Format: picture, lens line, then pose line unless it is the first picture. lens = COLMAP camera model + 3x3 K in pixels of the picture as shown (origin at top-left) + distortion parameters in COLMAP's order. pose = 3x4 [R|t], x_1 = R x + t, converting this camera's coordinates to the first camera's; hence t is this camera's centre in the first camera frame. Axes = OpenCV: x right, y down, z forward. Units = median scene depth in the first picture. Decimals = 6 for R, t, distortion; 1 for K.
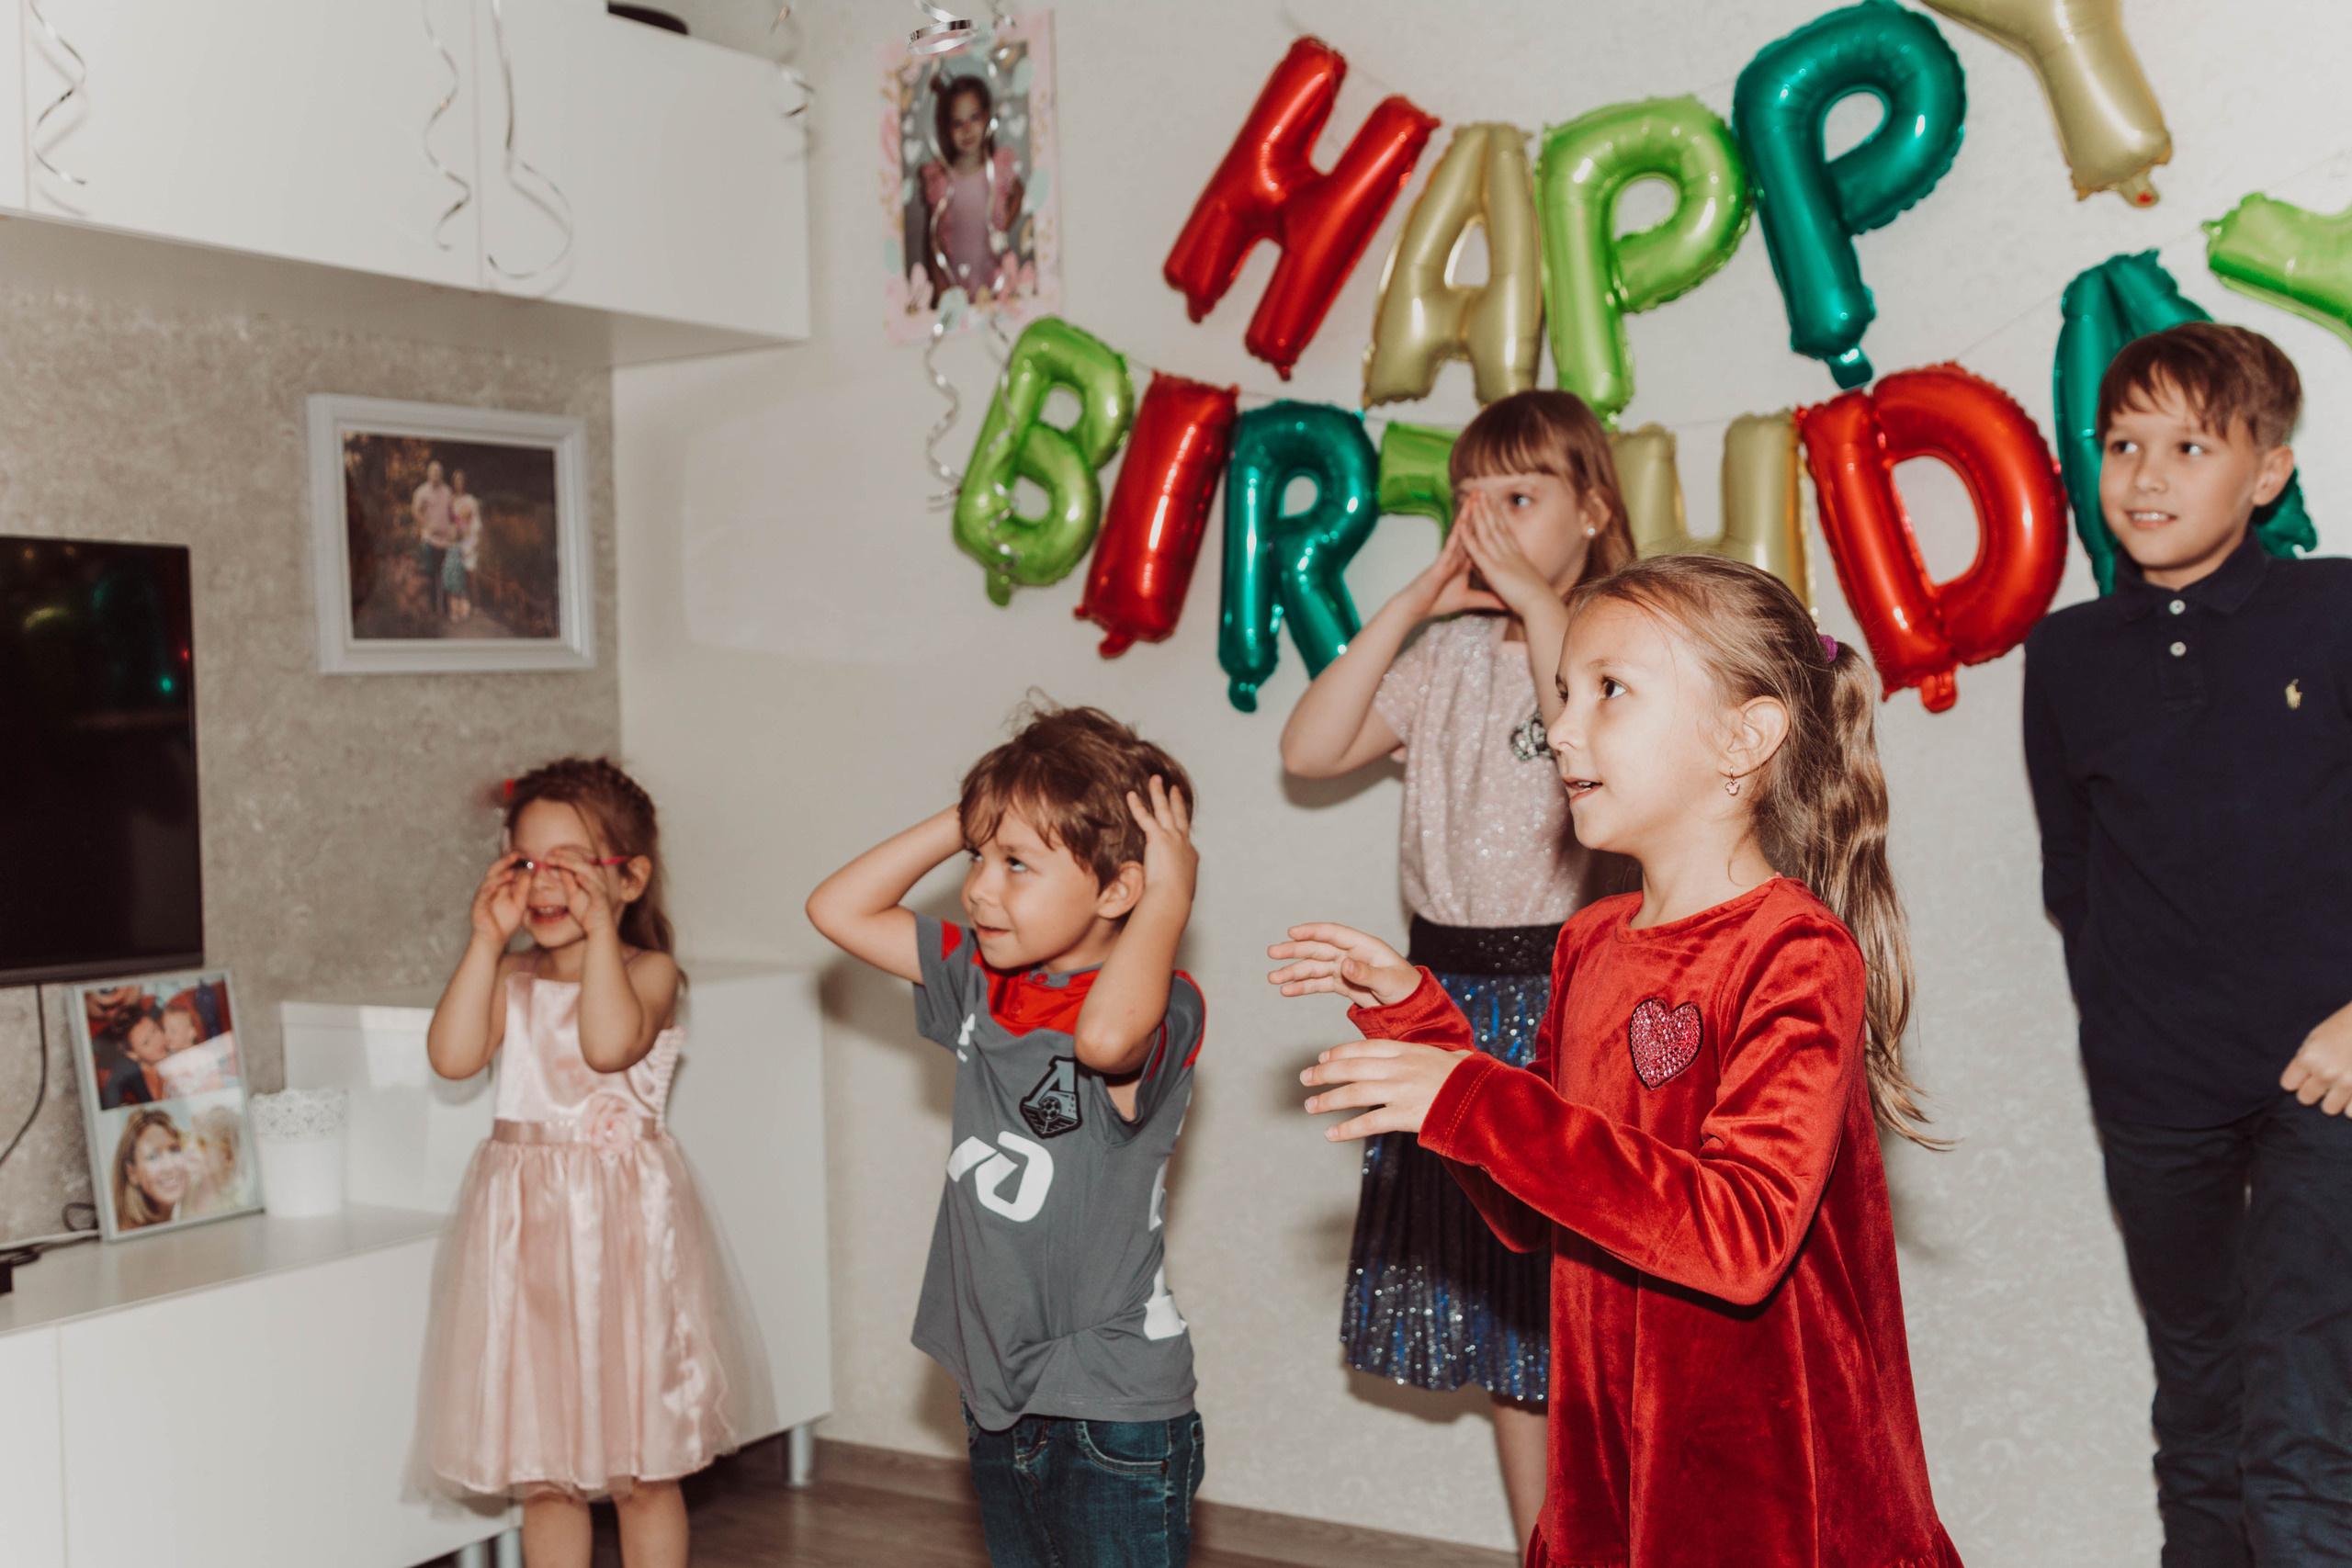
lens RADIAL K [[2515.3, 0, 1176.0], [0, 2515.3, 784.0], [0, 0, 1]] dist [0.014806, -0.010382]
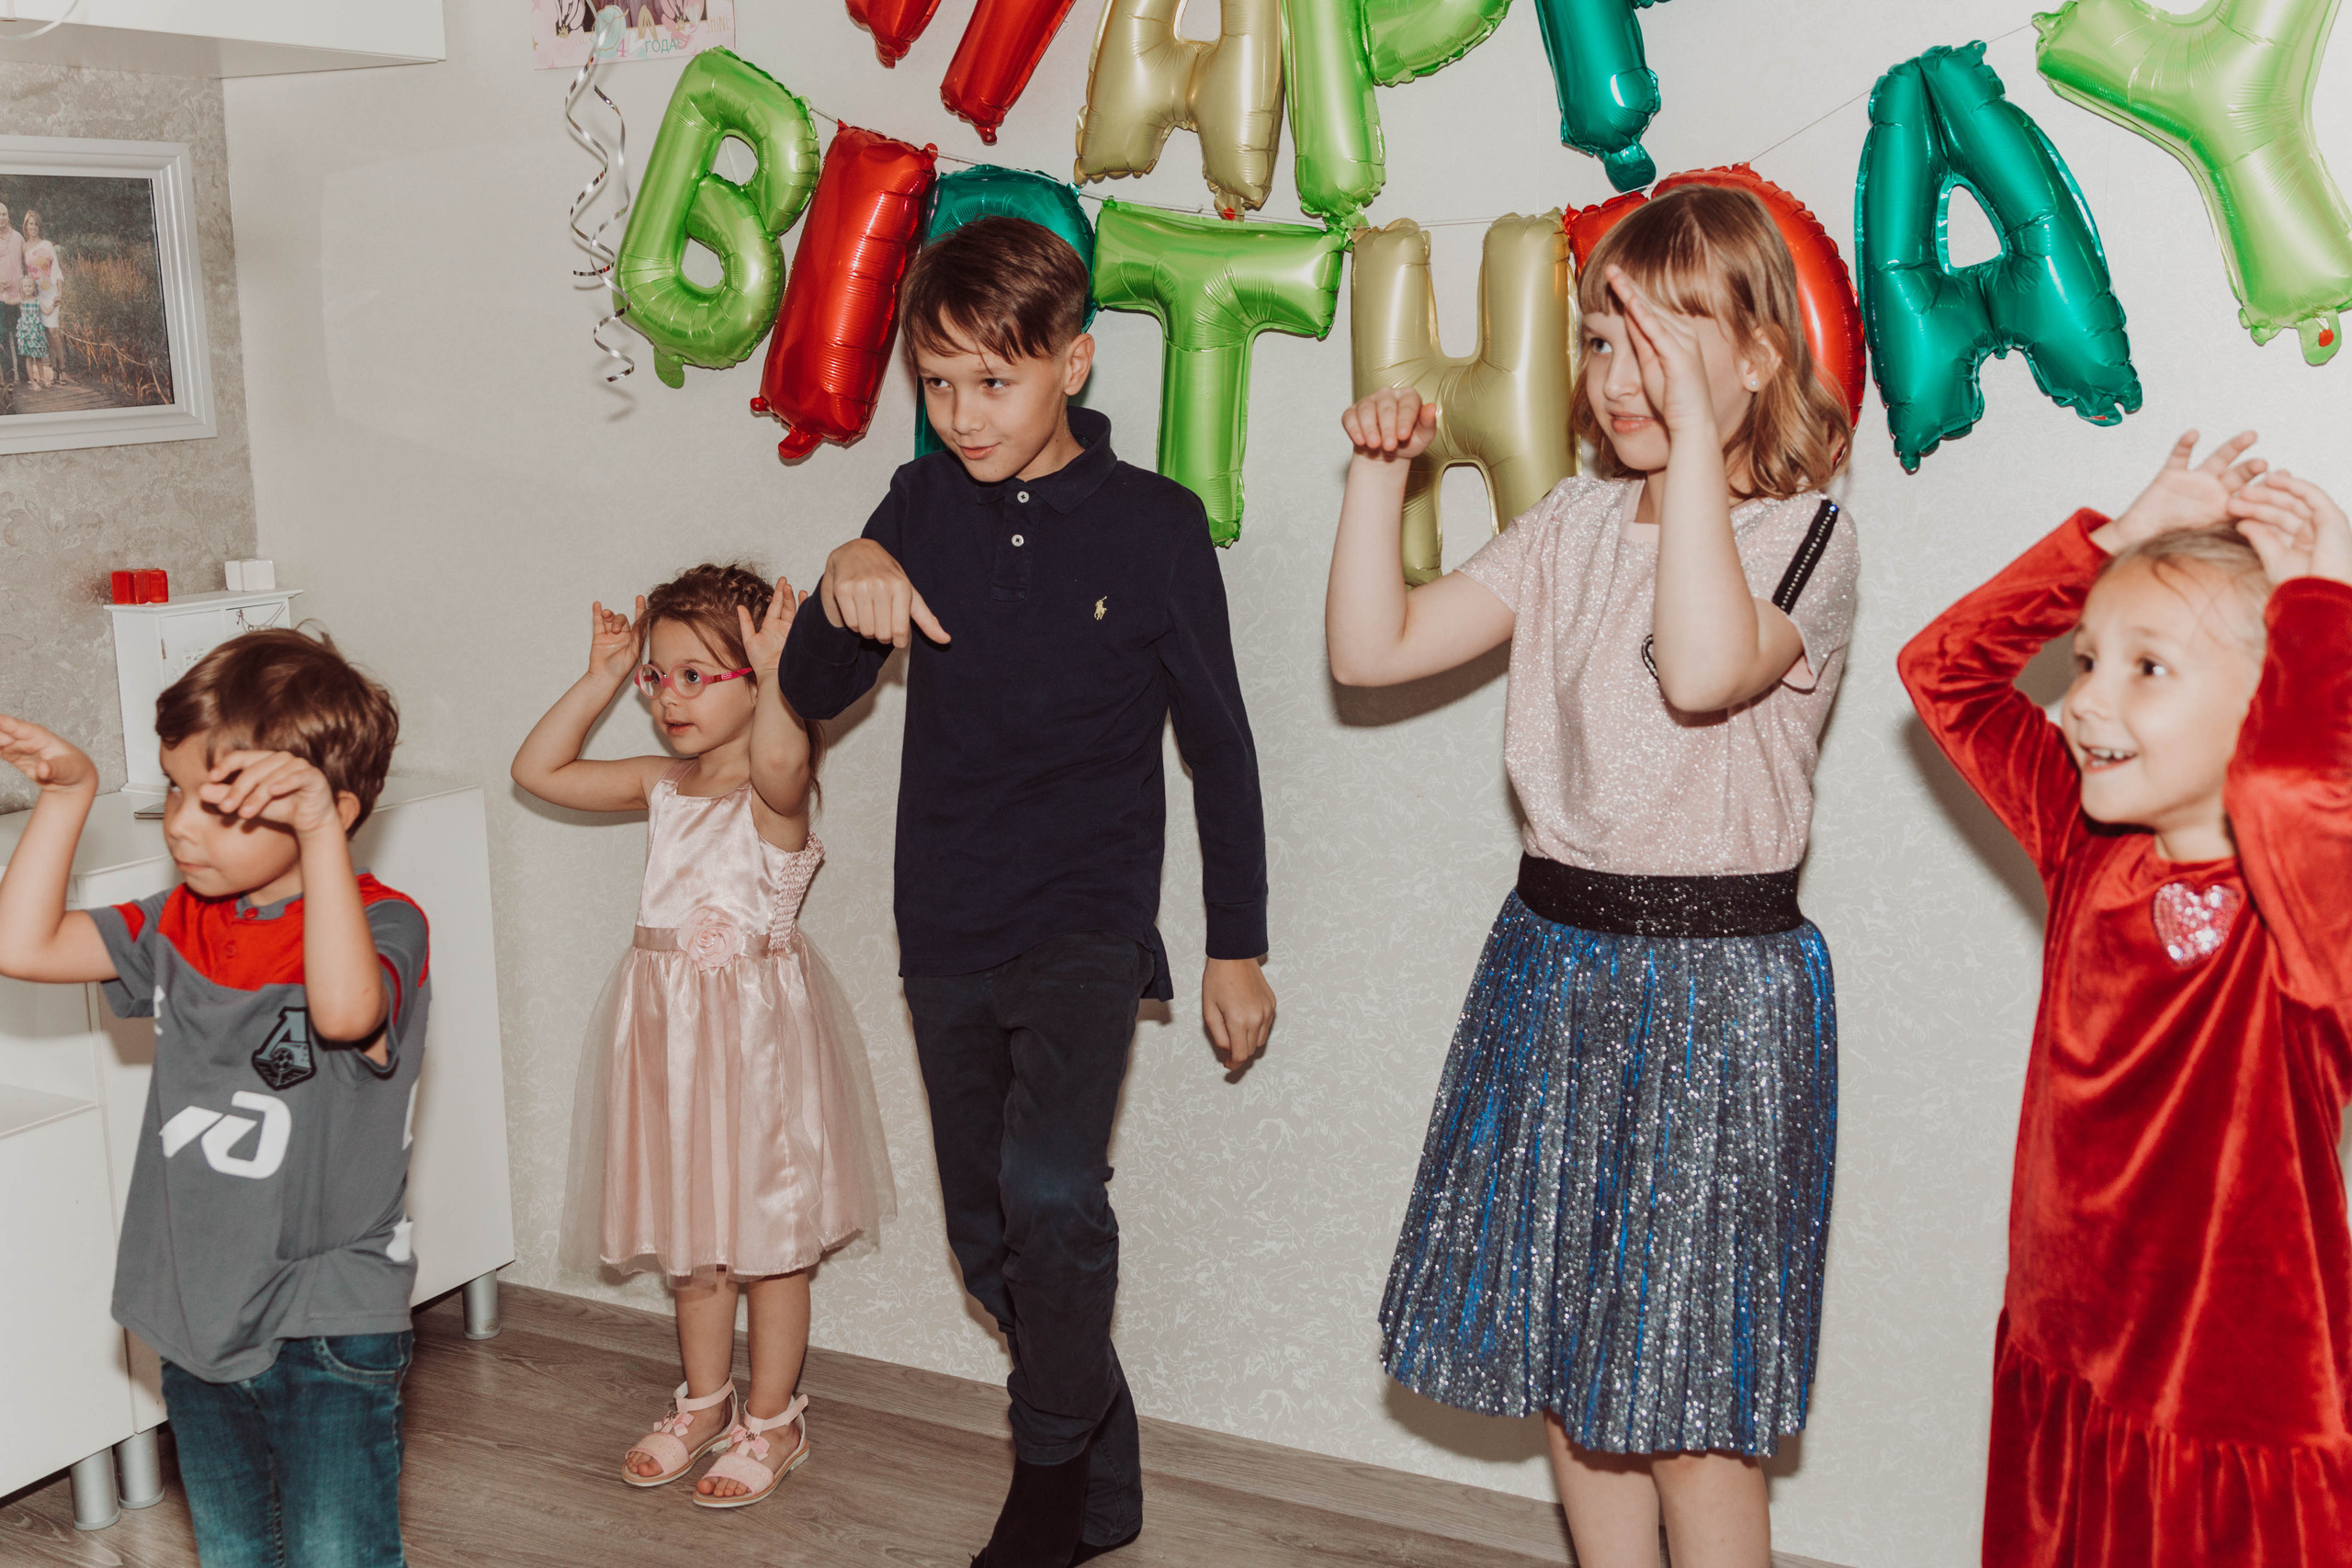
lens RADIAL K [[2515.3, 0, 1176.0], [0, 2515.3, 784.0], [0, 0, 1]] dist [0.014806, -0.010382]
pose [[0.997248, -0.003527, 0.074050, 0.040202], [-0.008155, 0.987586, 0.156867, -0.074726], [-0.073684, -0.157039, 0.984840, 0.107423]]
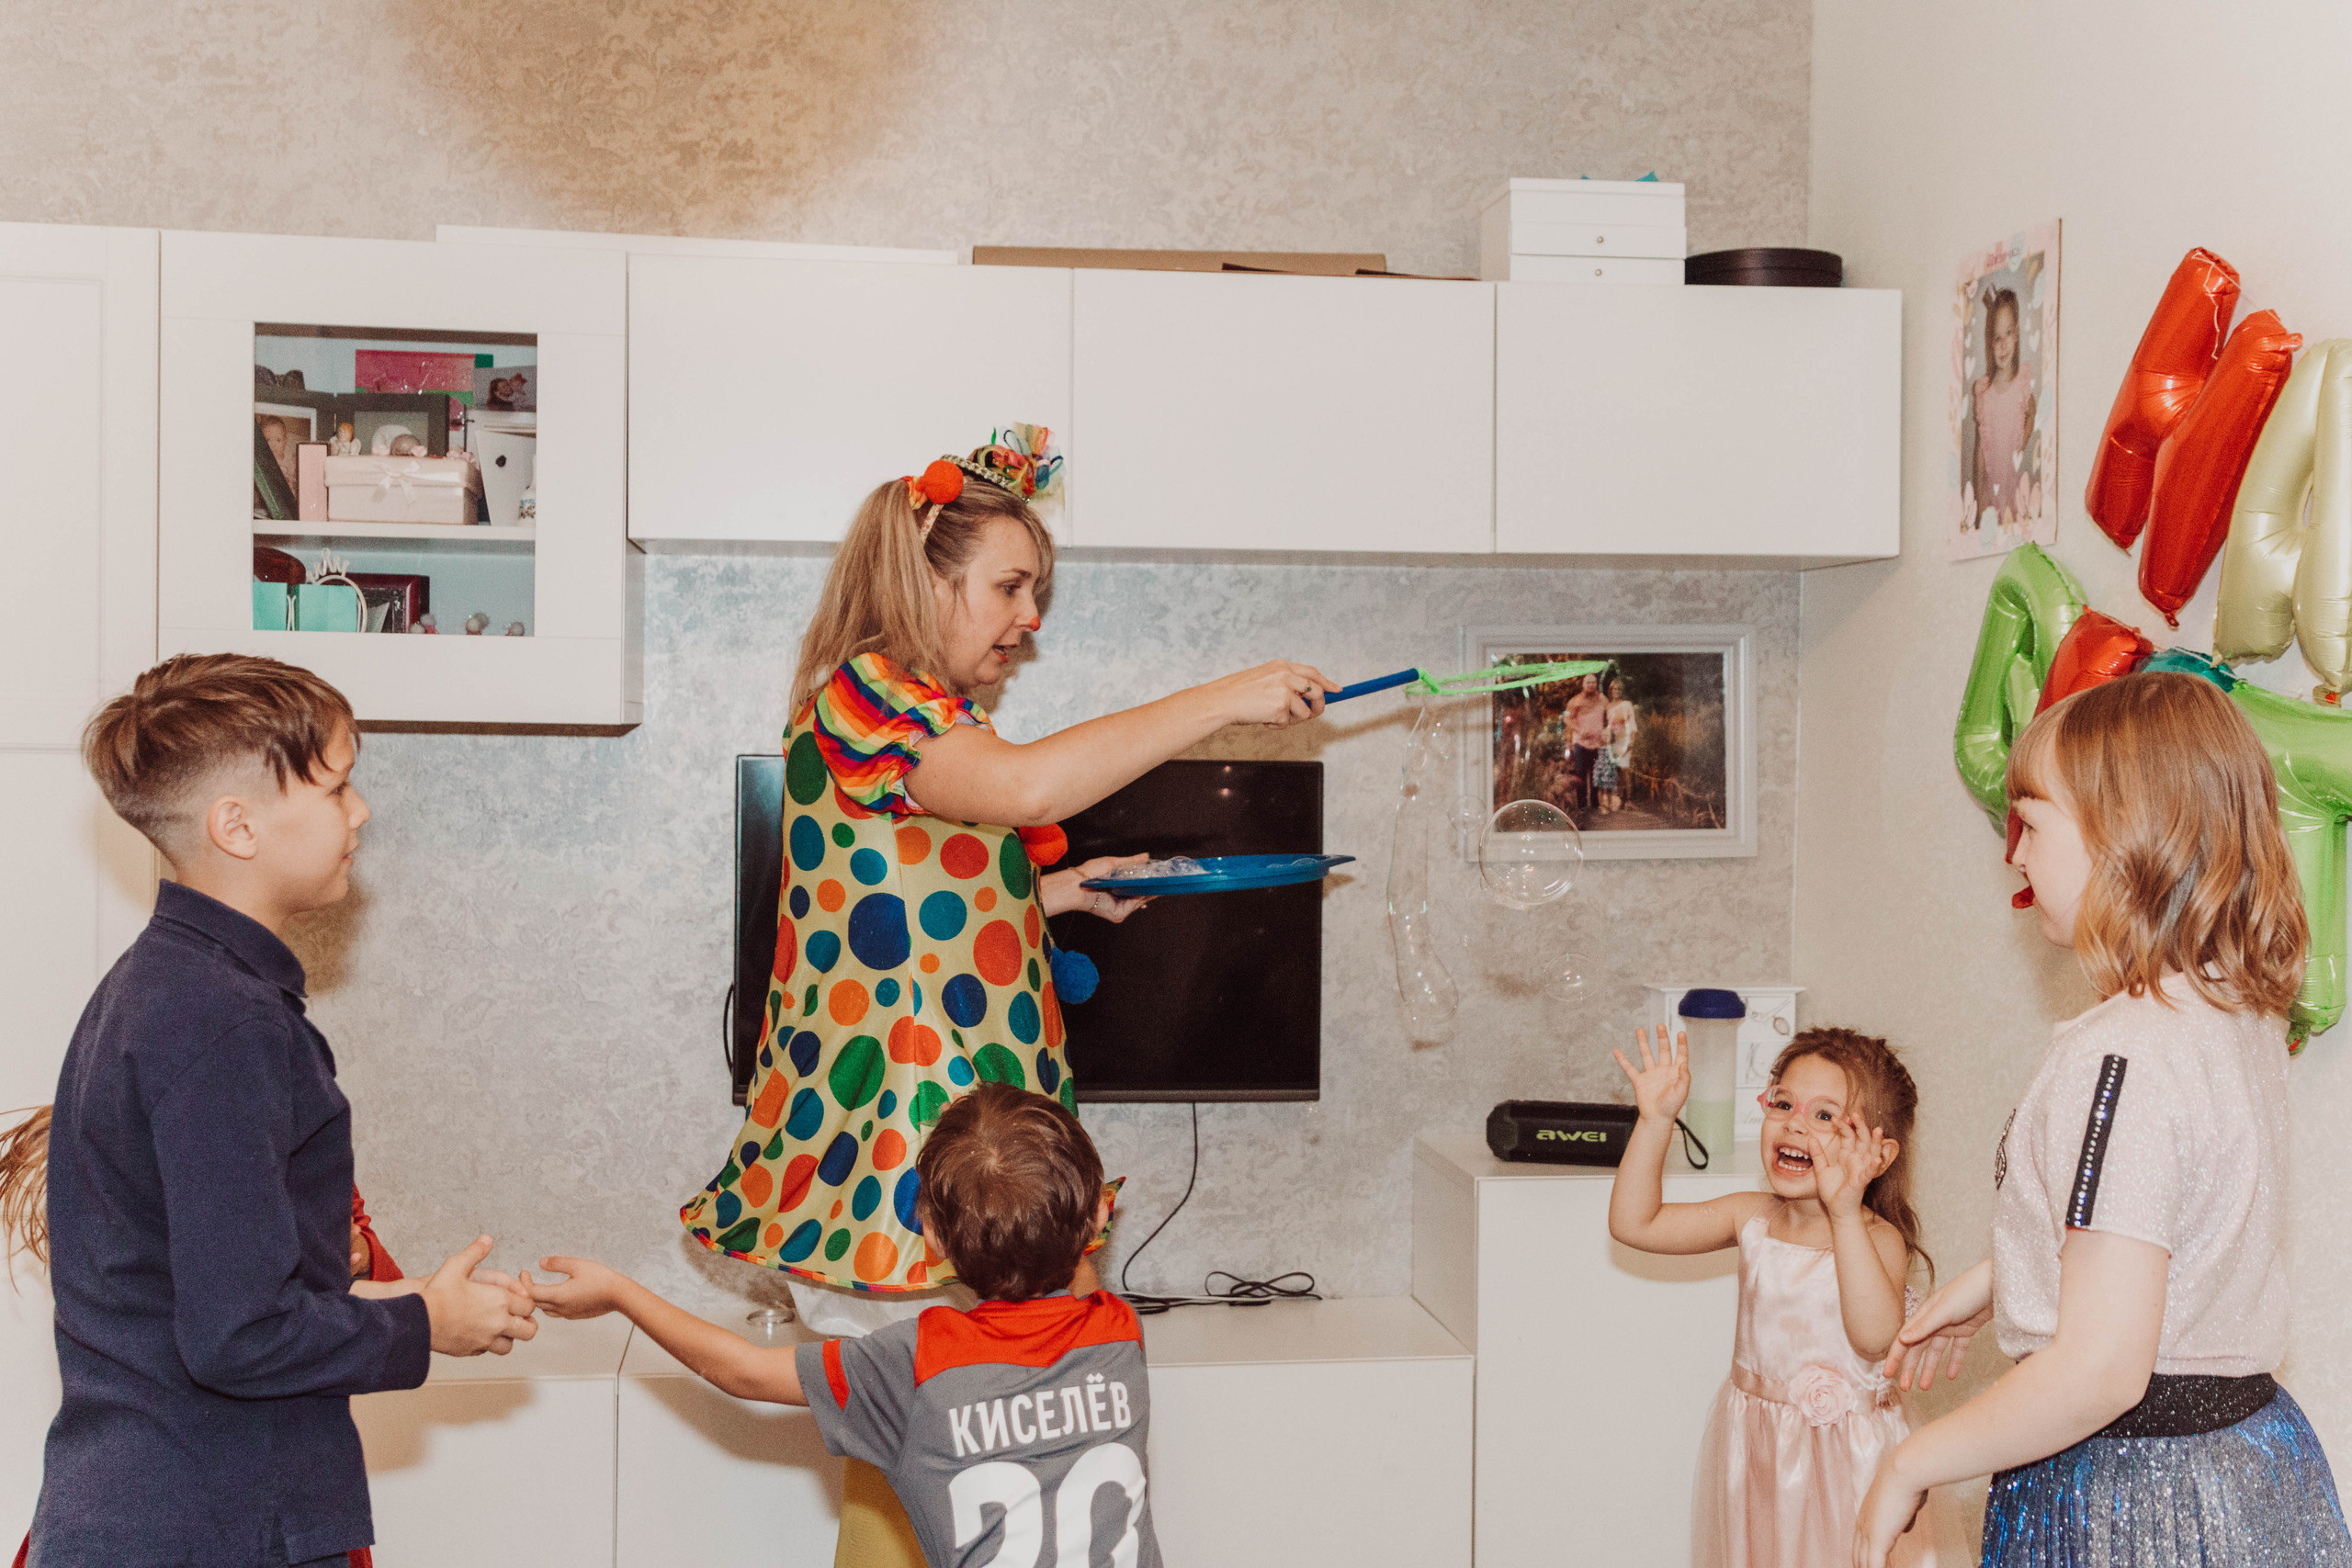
lens RADIAL K [[2515.3, 0, 1176.0], [0, 2515.3, 784.0], [0, 0, 1]] dist [0.014806, -0.010382]
pose [[0.650683, 0.047125, -0.757885, 0.468617], [-0.041795, 0.998782, 0.026221, -0.105839], [0.758198, 0.014614, 0.651861, 0.129755]]
